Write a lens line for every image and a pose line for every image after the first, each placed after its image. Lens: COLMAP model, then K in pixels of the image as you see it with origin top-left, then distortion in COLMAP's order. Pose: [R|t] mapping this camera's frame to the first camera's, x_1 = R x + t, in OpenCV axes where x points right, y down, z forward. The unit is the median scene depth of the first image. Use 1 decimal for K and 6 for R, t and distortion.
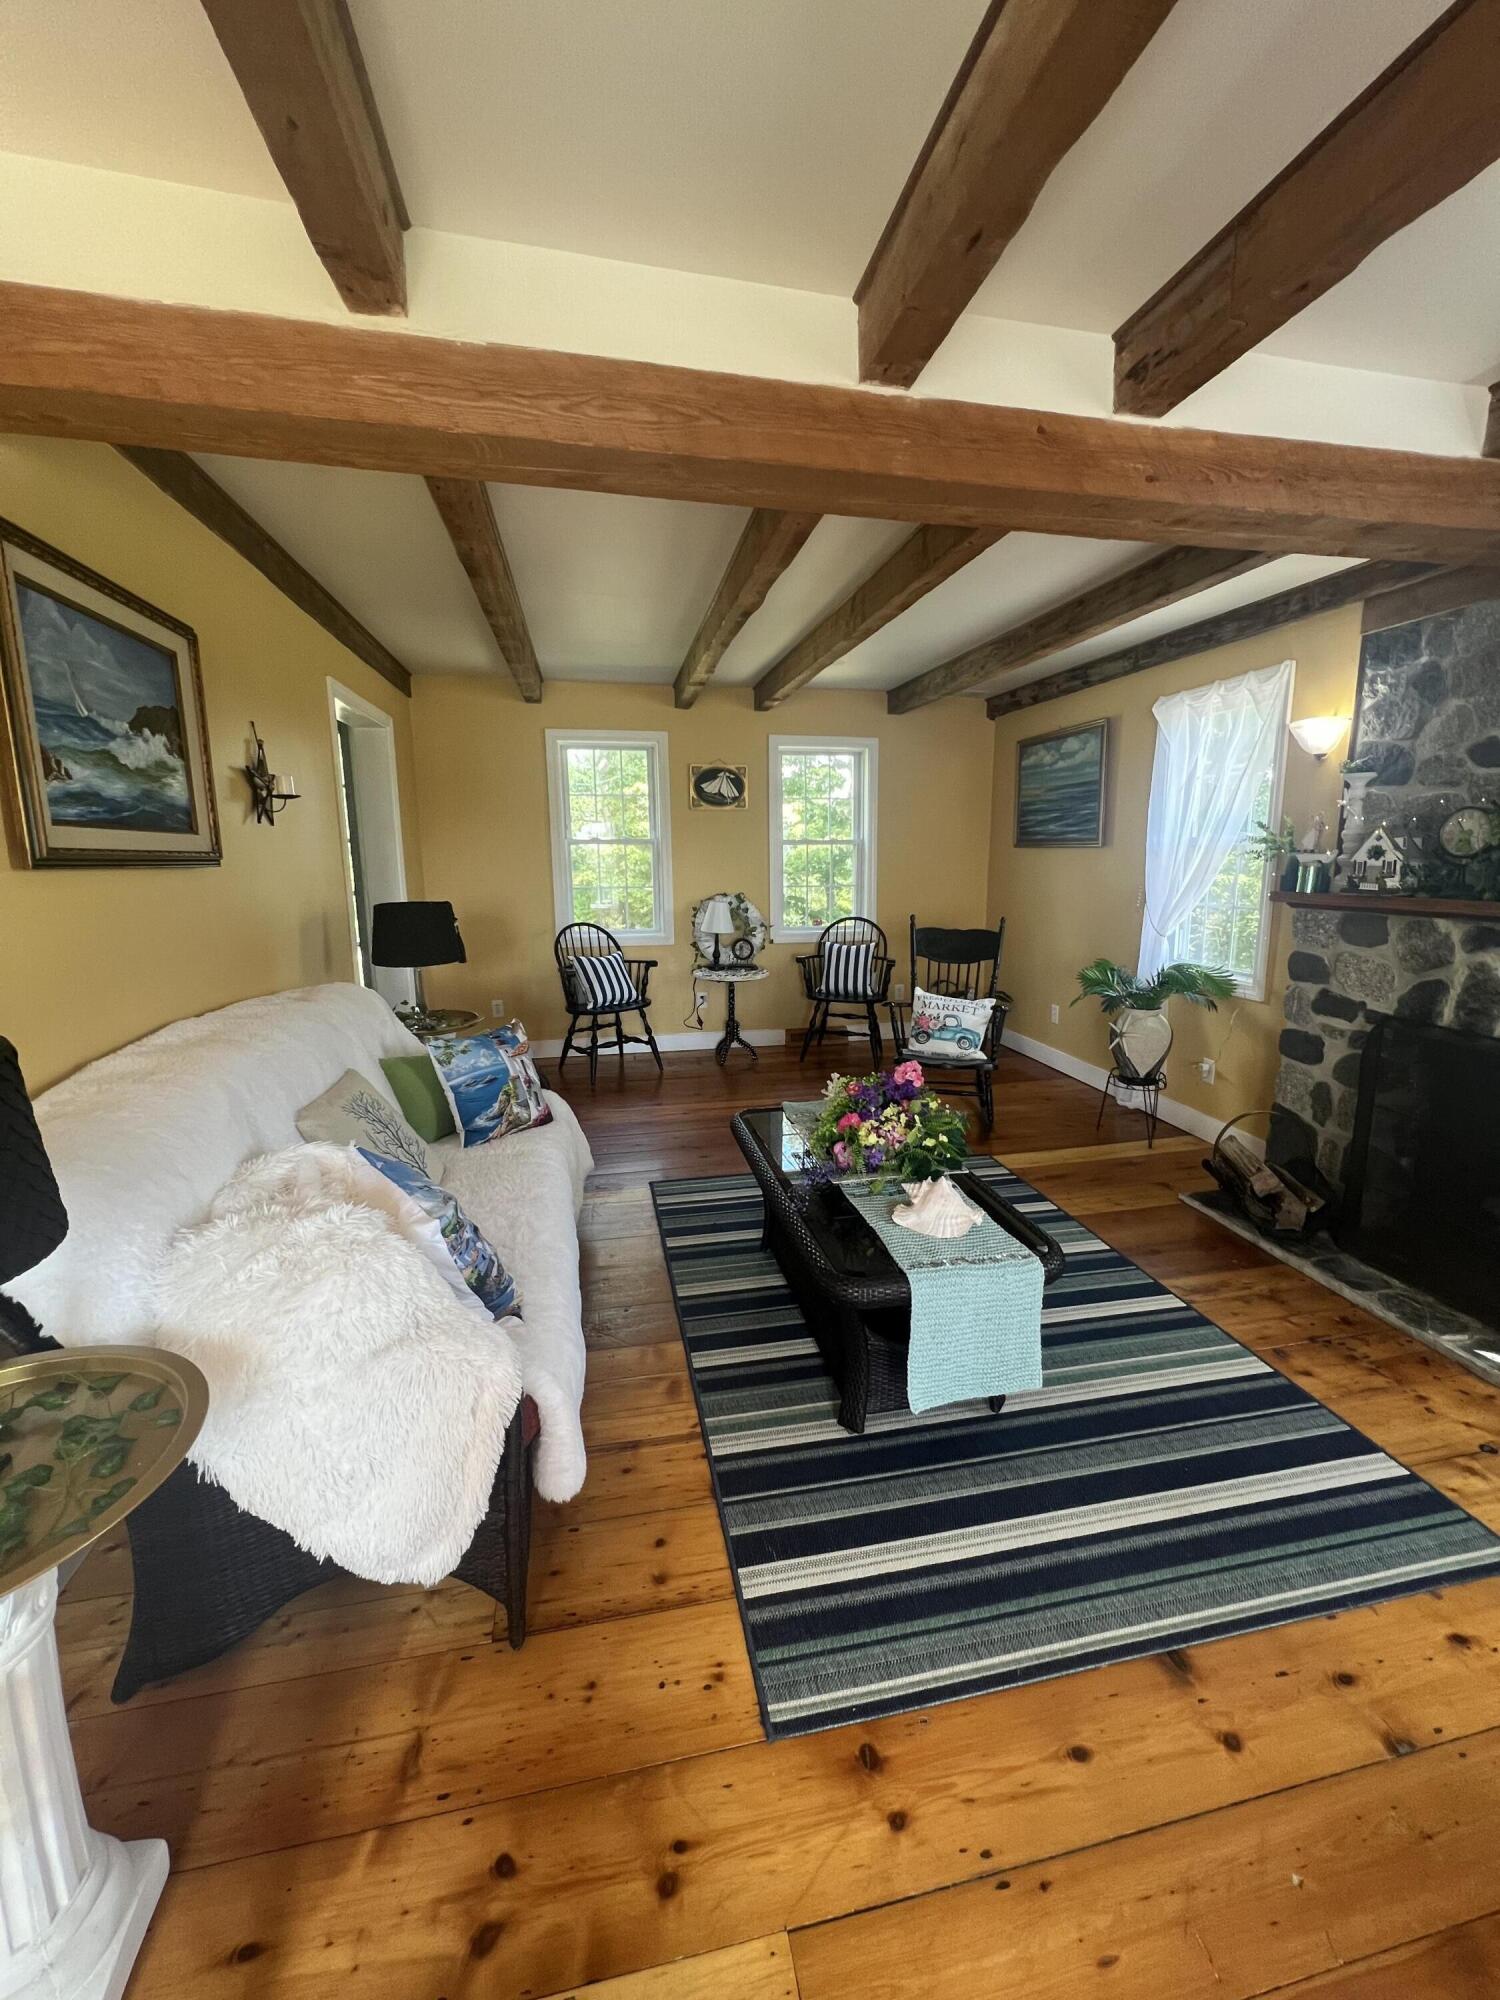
lens RADIAL K [[806.8, 0, 755.5], [0, 806.8, 996.0], [0, 0, 1]] dist [0.001164, 0.000014]
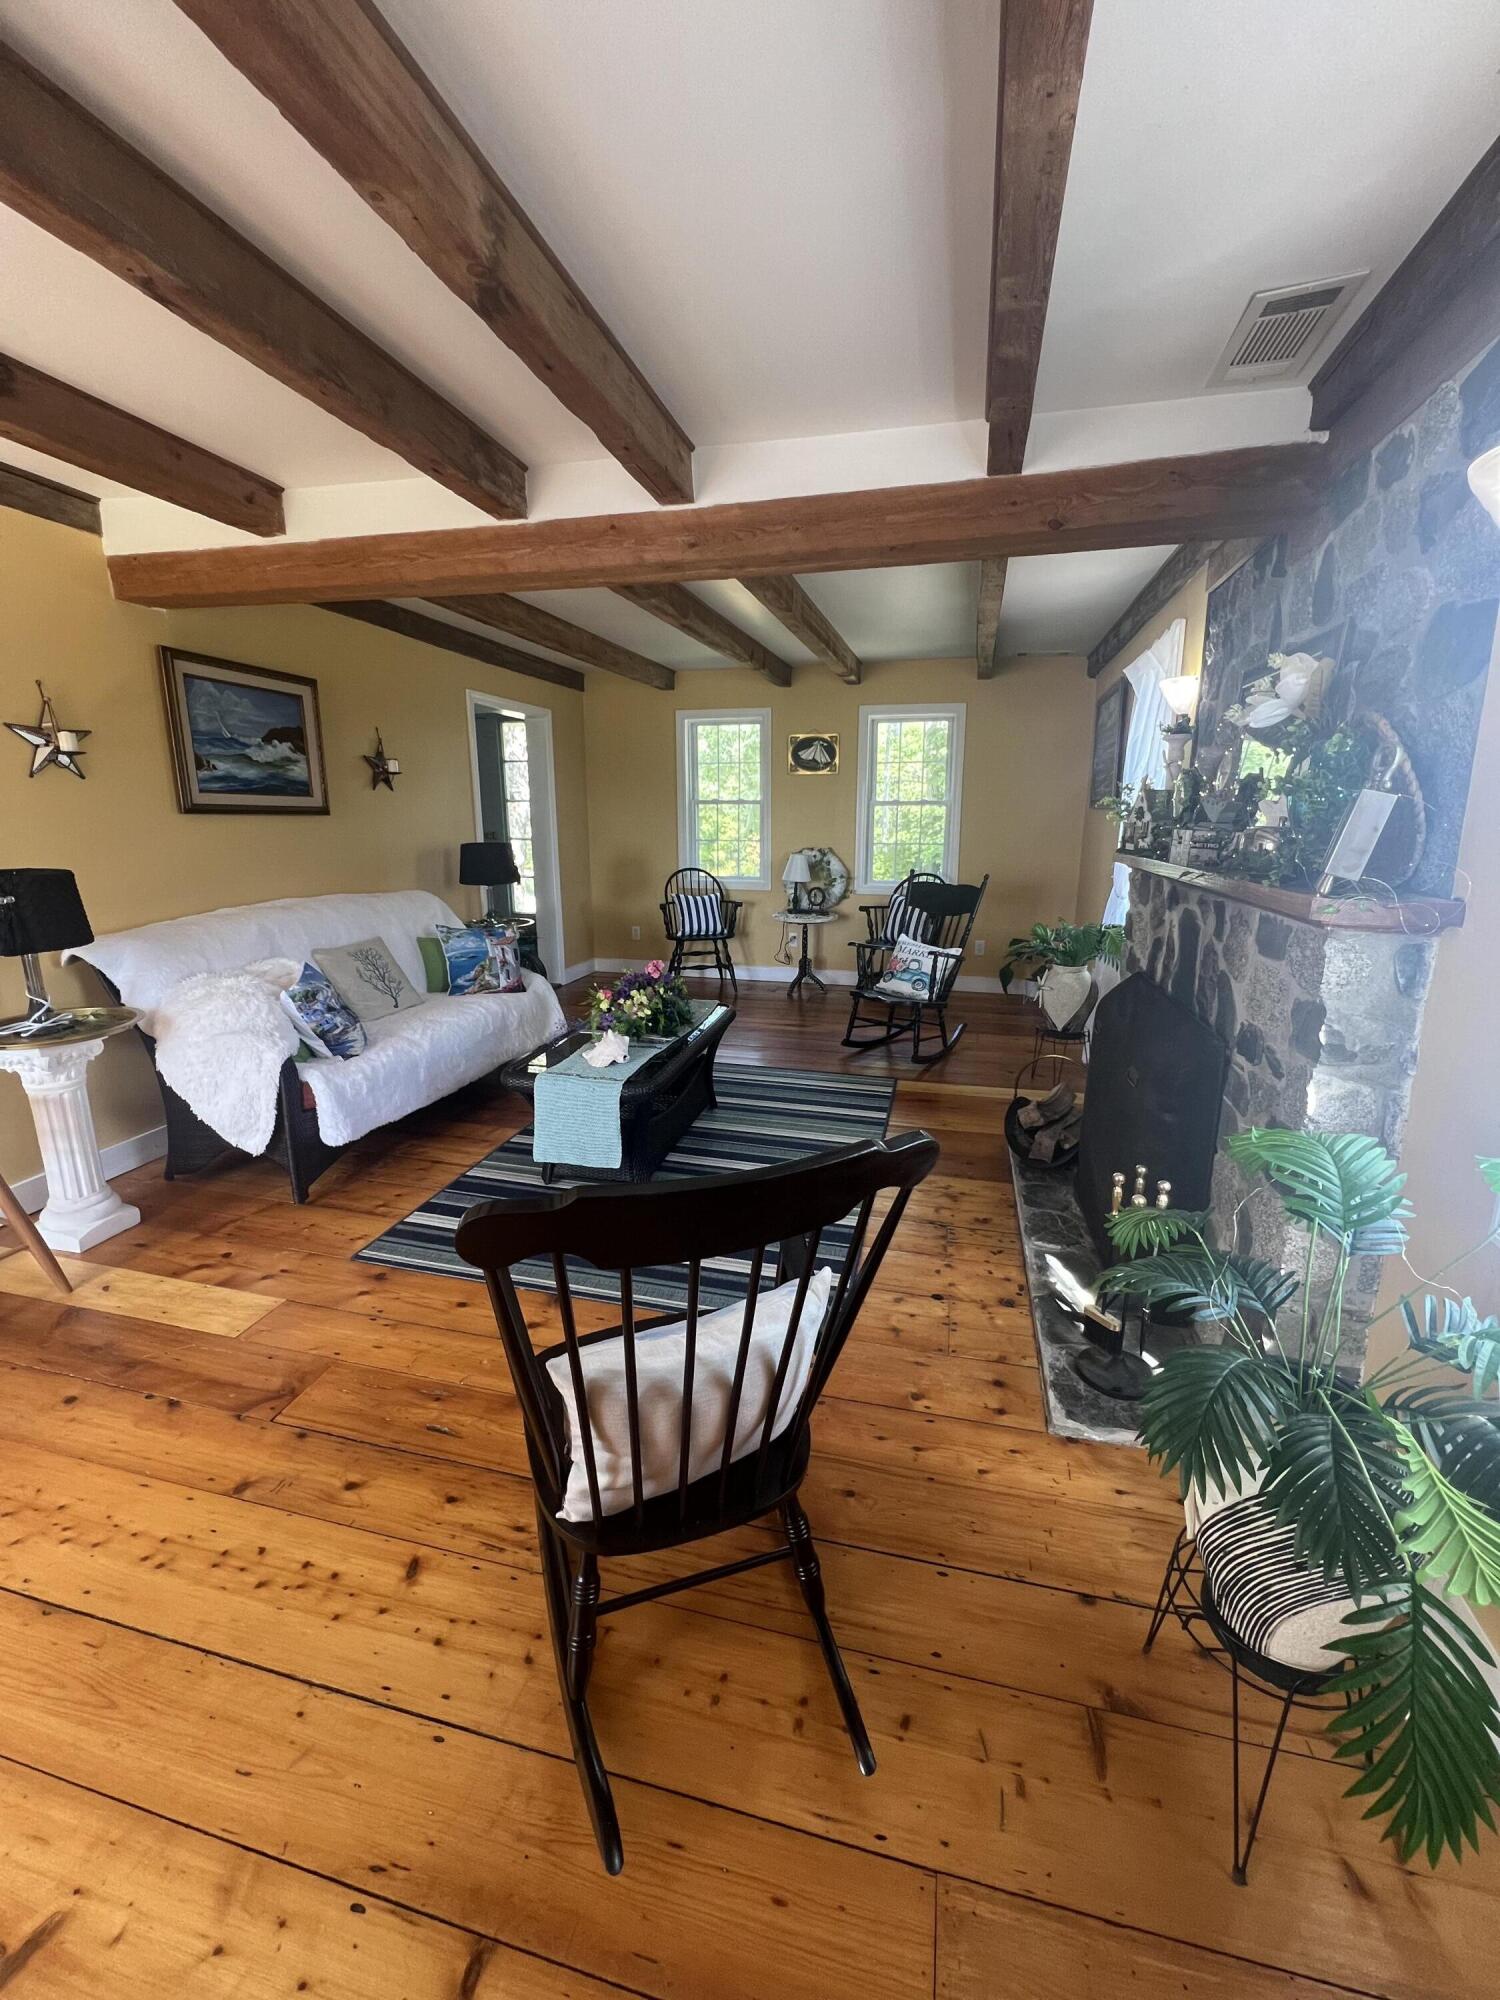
lens RADIAL K [[806.8, 0, 747.8], [0, 806.8, 998.4], [0, 0, 1]] dist [0.001164, 0.000014]
pose [[0.896522, 0.107132, -0.429849, 0.825565], [-0.085955, 0.993945, 0.068450, 0.032521], [0.434580, -0.024420, 0.900302, -0.170538]]
